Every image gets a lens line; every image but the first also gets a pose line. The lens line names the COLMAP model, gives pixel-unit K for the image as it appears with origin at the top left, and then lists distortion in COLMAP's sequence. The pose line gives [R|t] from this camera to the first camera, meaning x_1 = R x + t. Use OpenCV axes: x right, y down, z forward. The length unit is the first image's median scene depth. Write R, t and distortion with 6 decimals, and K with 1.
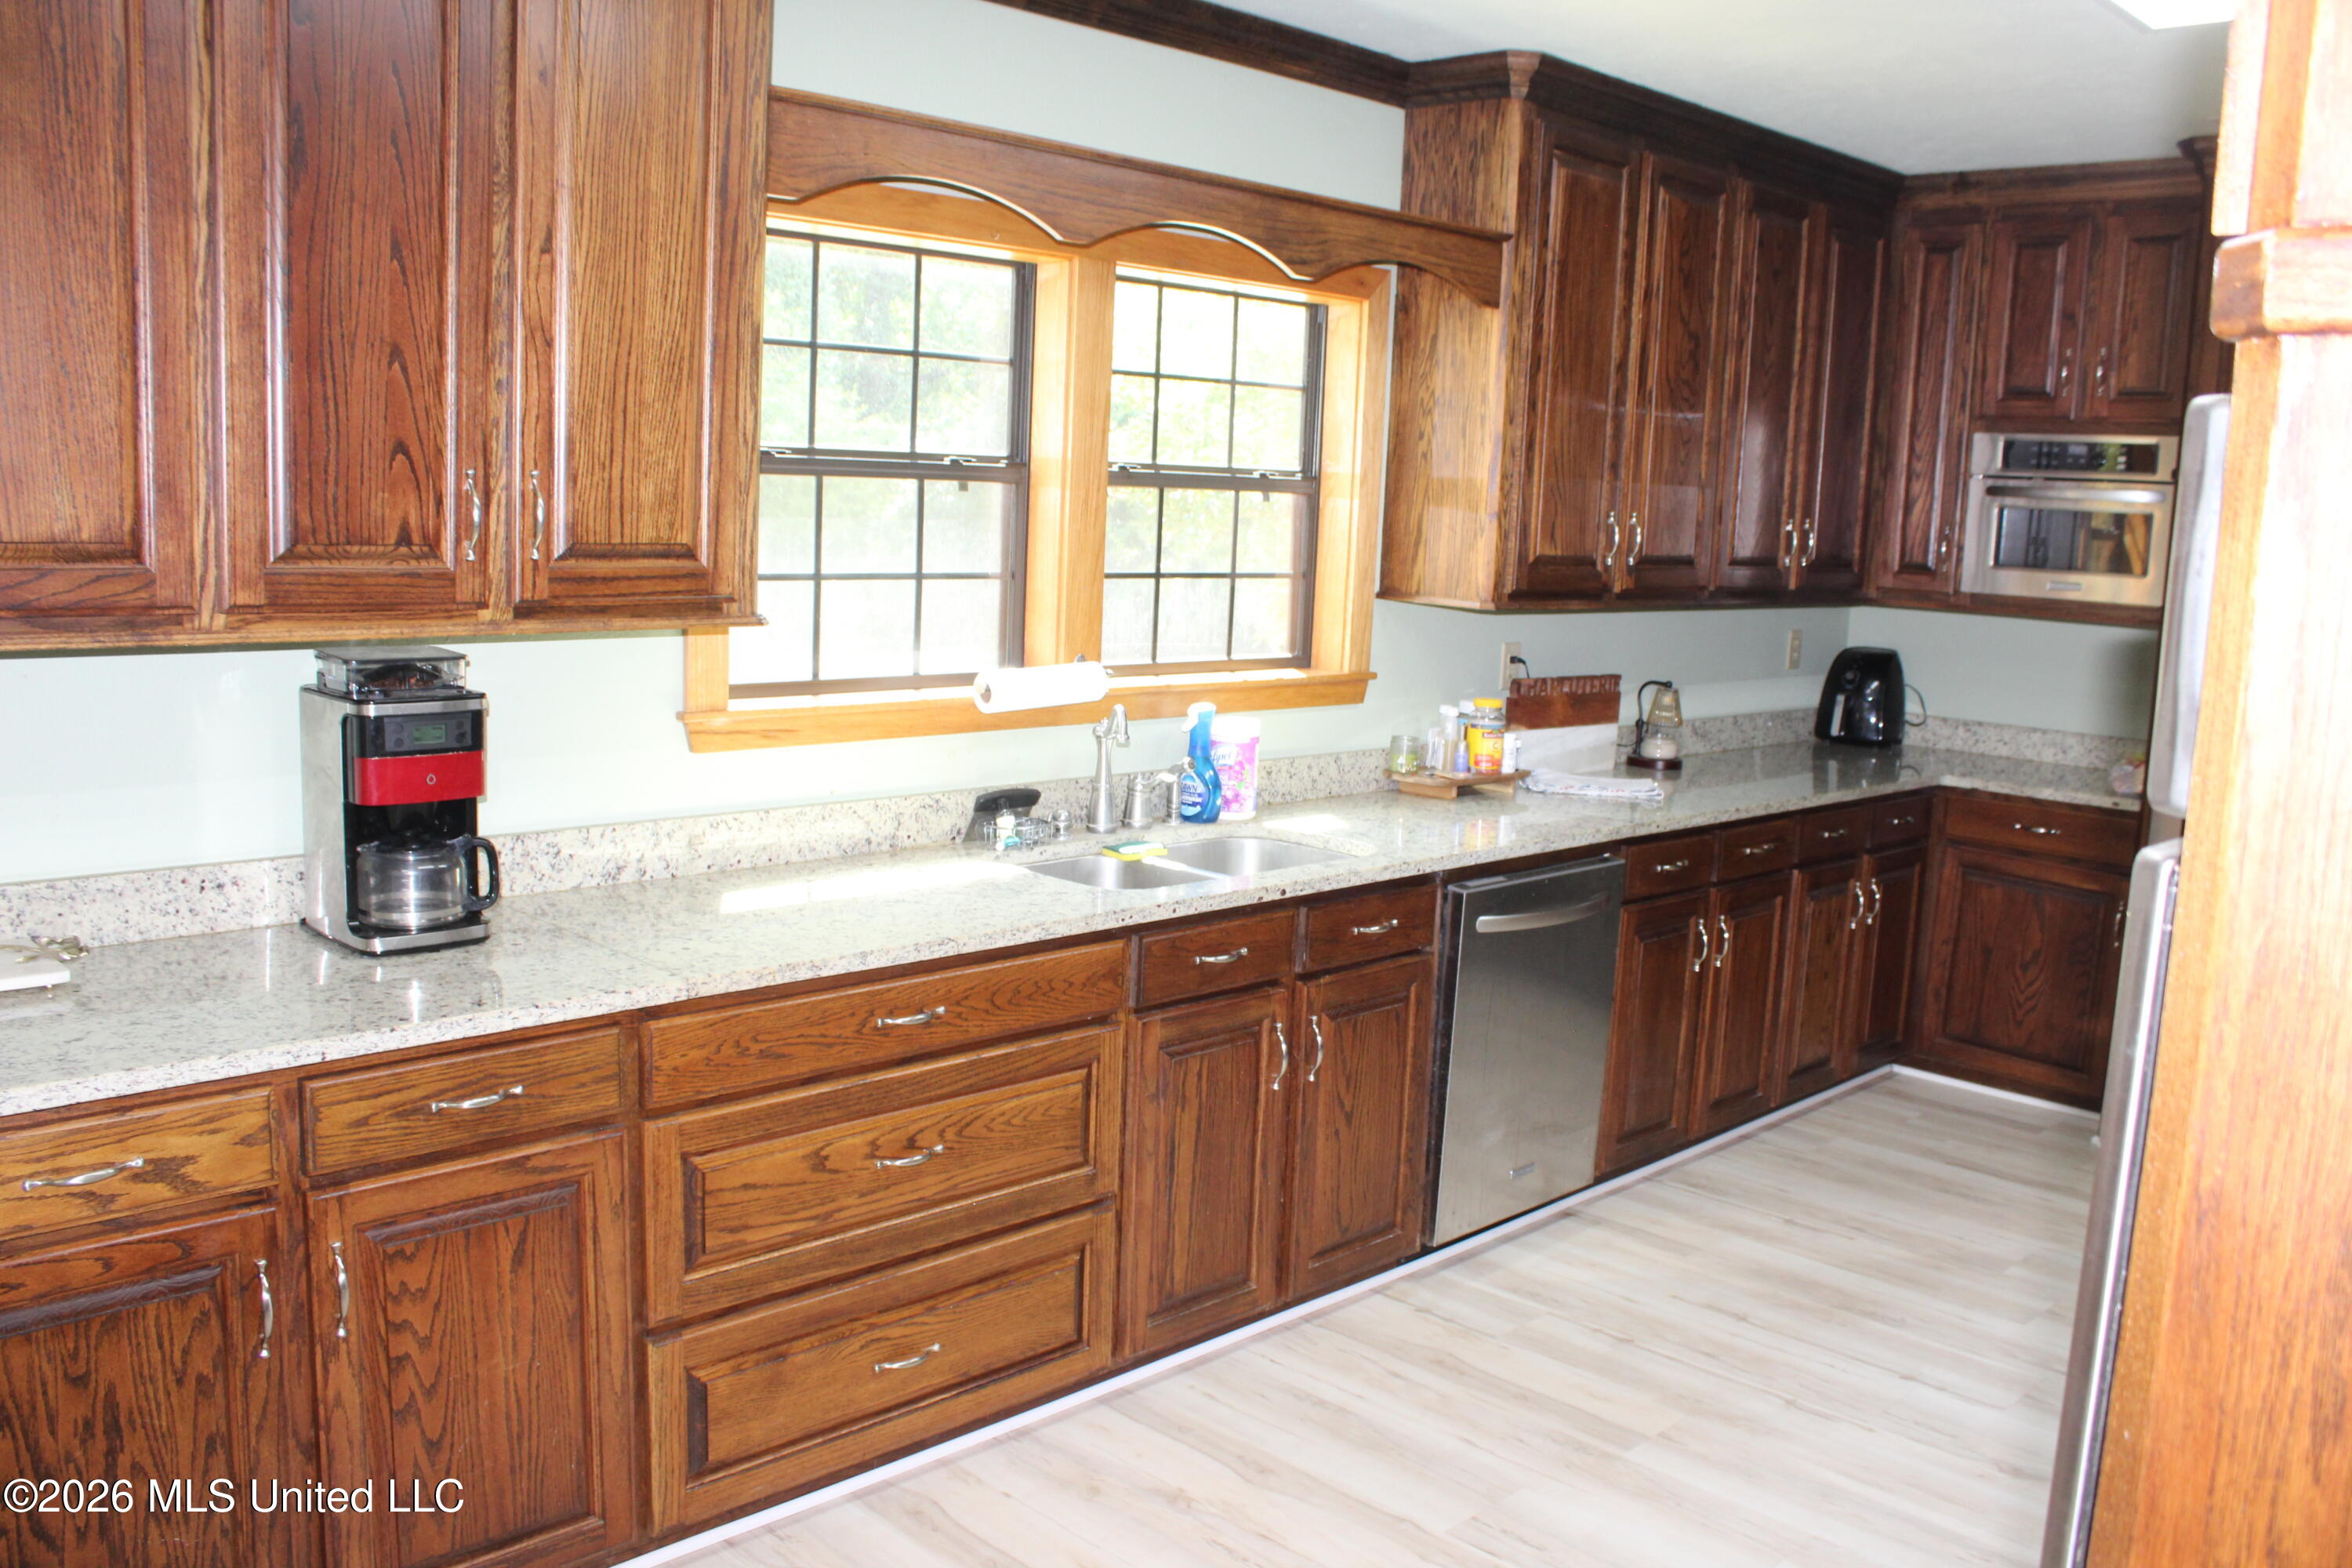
lens RADIAL K [[1964.1, 0, 1202.3], [0, 1964.1, 787.8], [0, 0, 1]] dist [-0.157040, 0.144305]
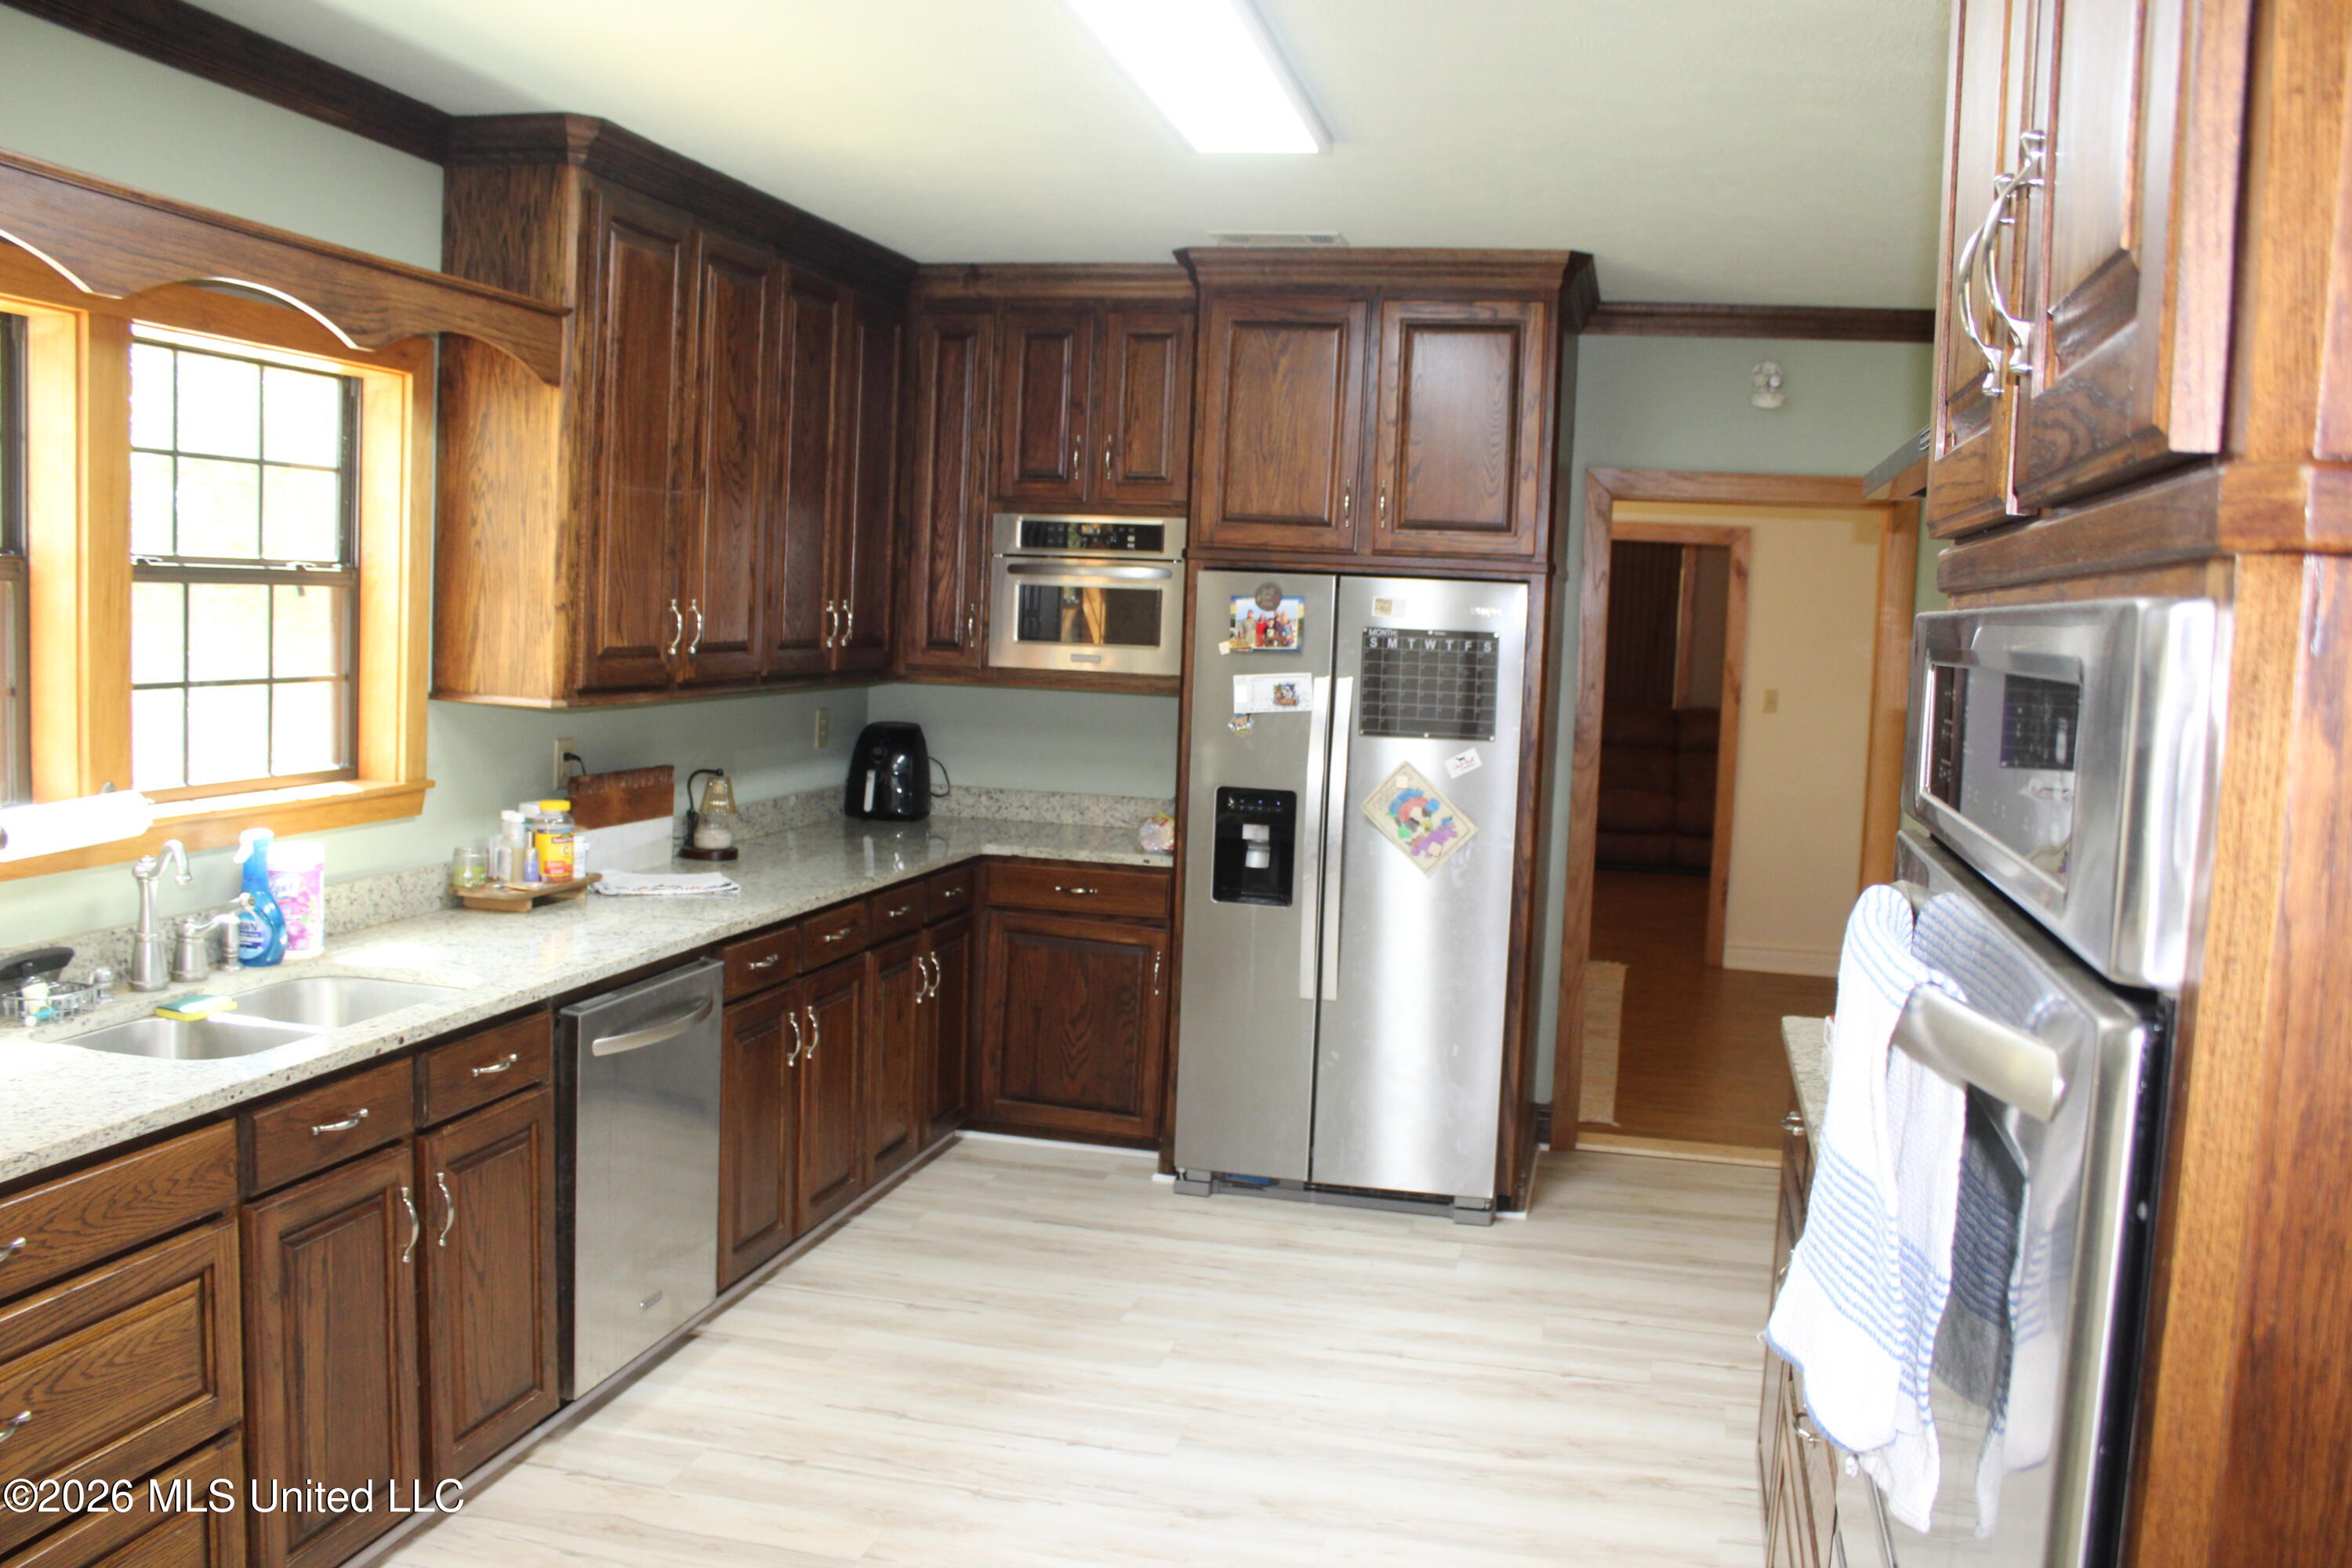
lens RADIAL K [[1964.1, 0, 1192.6], [0, 1964.1, 790.6], [0, 0, 1]] dist [-0.157040, 0.144305]
pose [[0.855009, -0.056062, 0.515574, -0.078220], [0.072690, 0.997281, -0.012105, -0.019307], [-0.513493, 0.047827, 0.856760, 0.056234]]
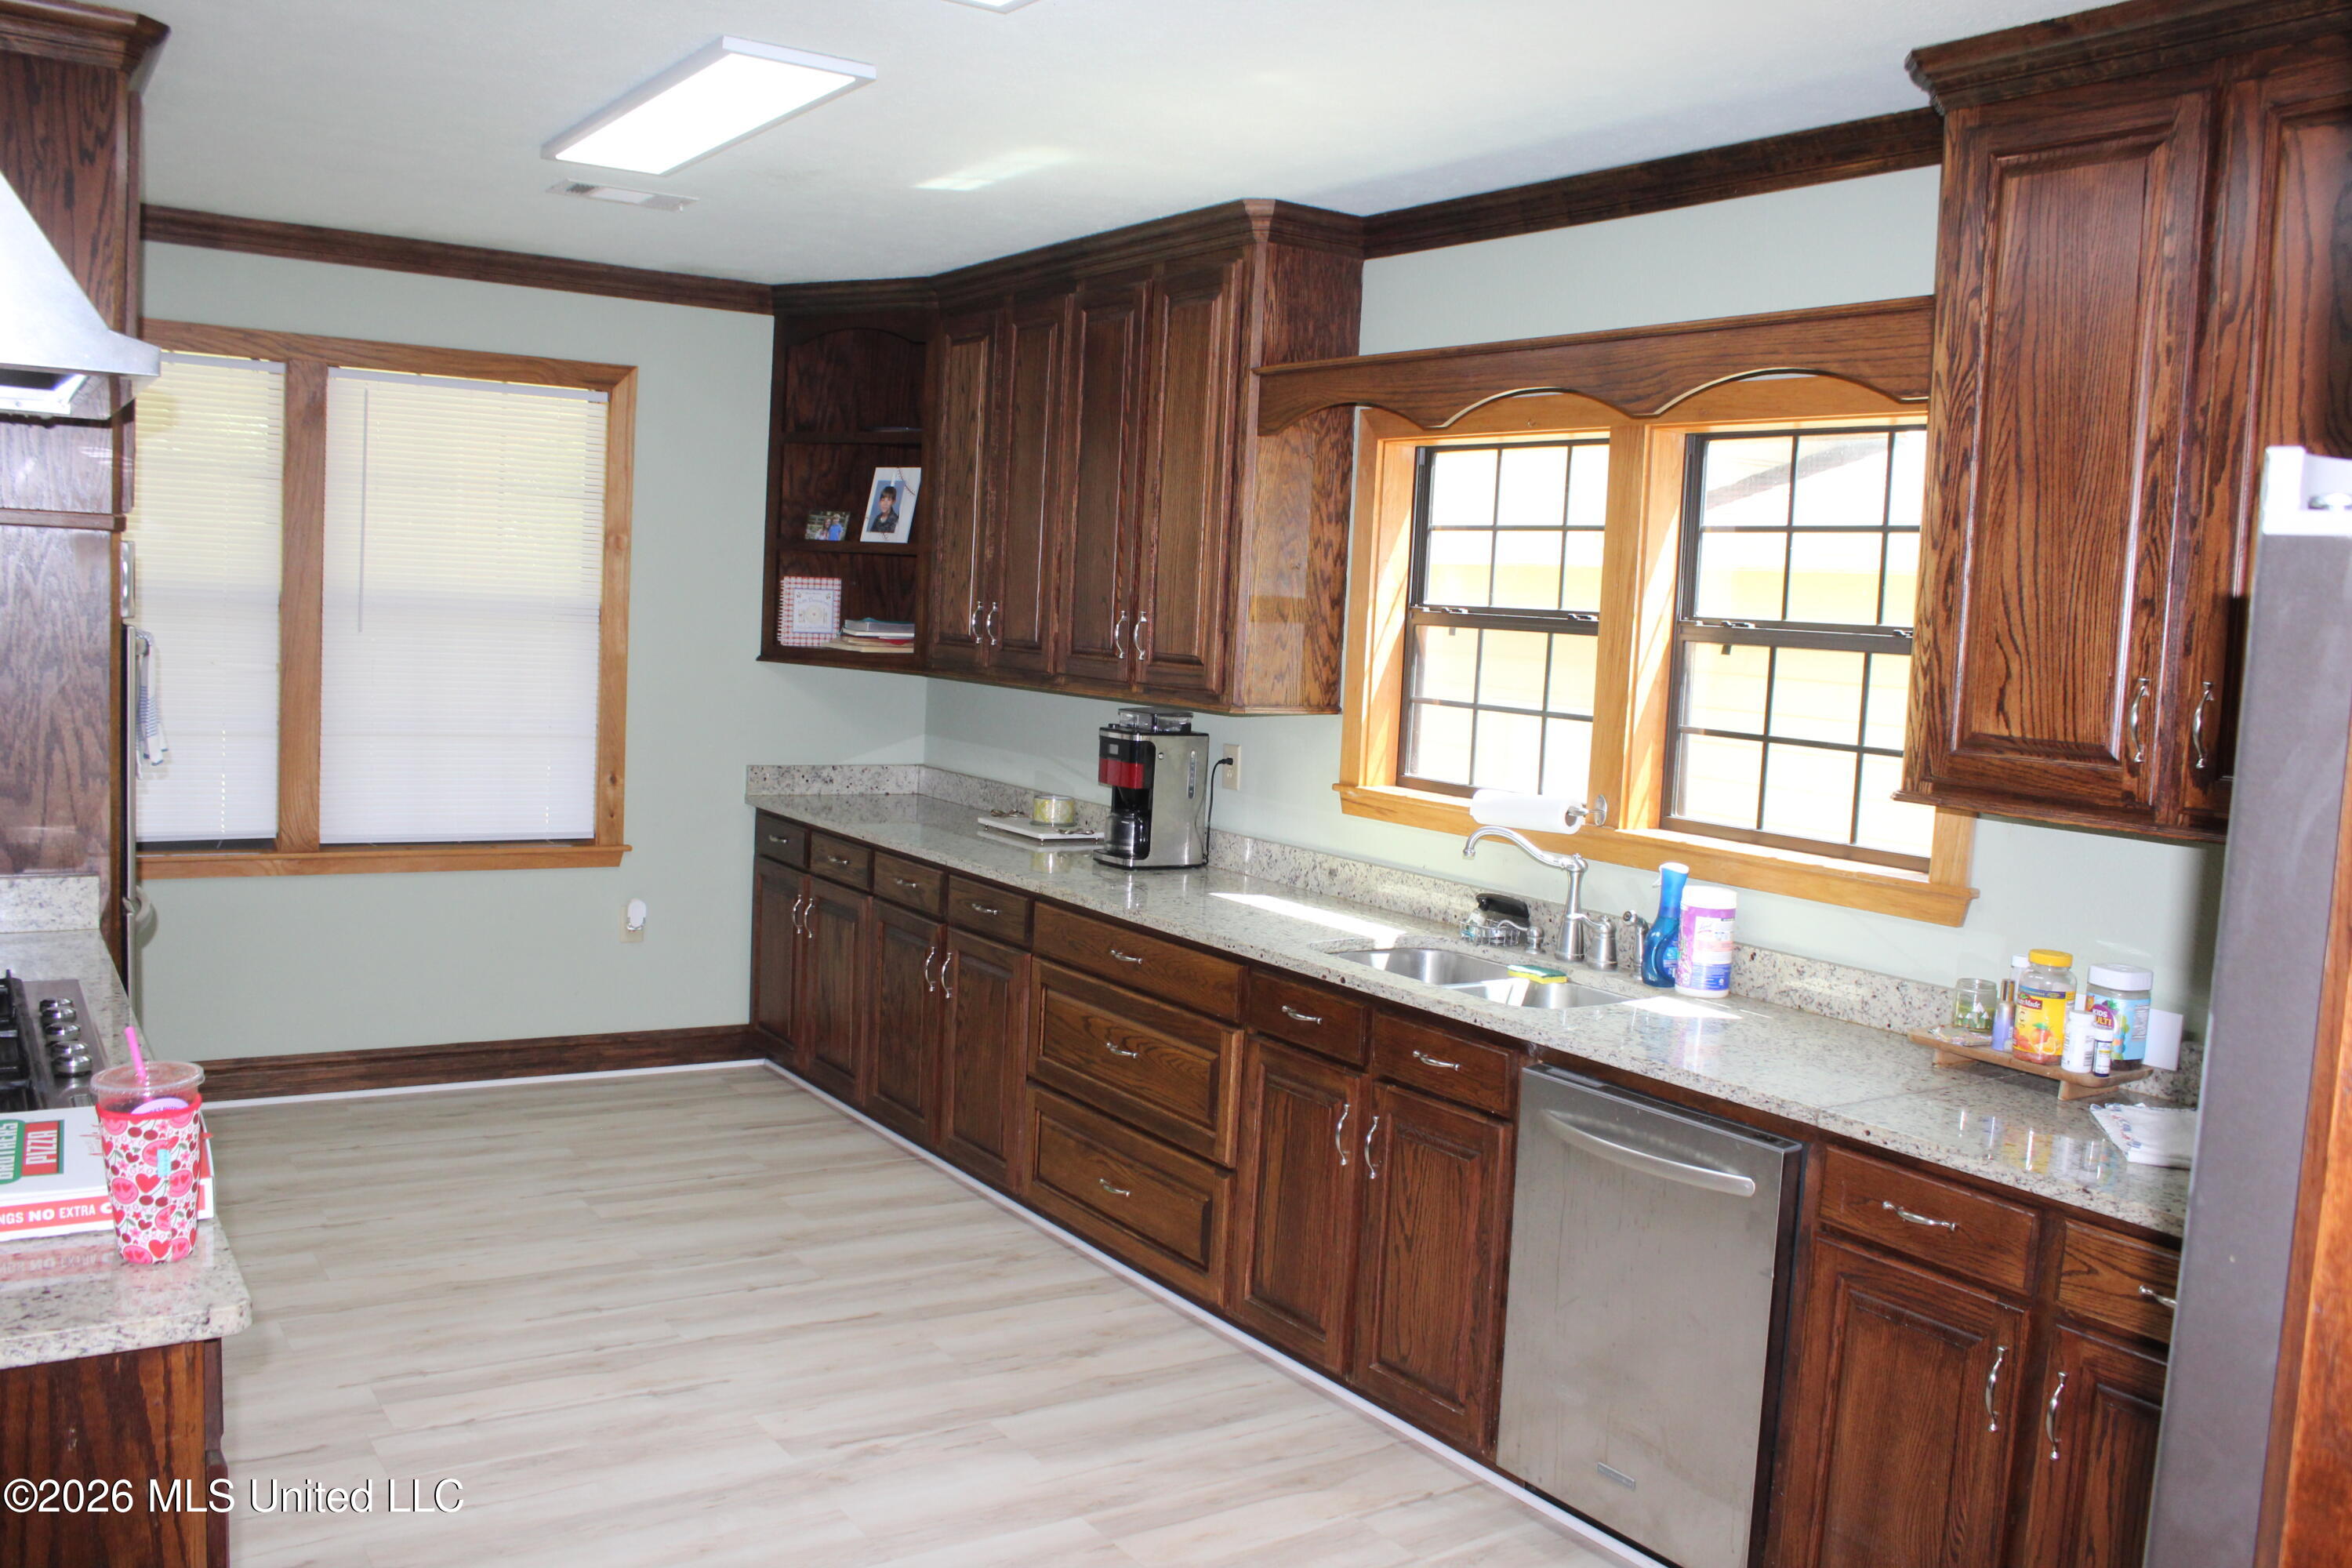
lens RADIAL K [[1964.1, 0, 1183.2], [0, 1964.1, 783.6], [0, 0, 1]] dist [-0.157040, 0.144305]
pose [[-0.192344, 0.038921, -0.980555, 0.961287], [-0.204605, 0.975663, 0.078862, -0.104658], [0.959761, 0.215796, -0.179699, 0.916824]]
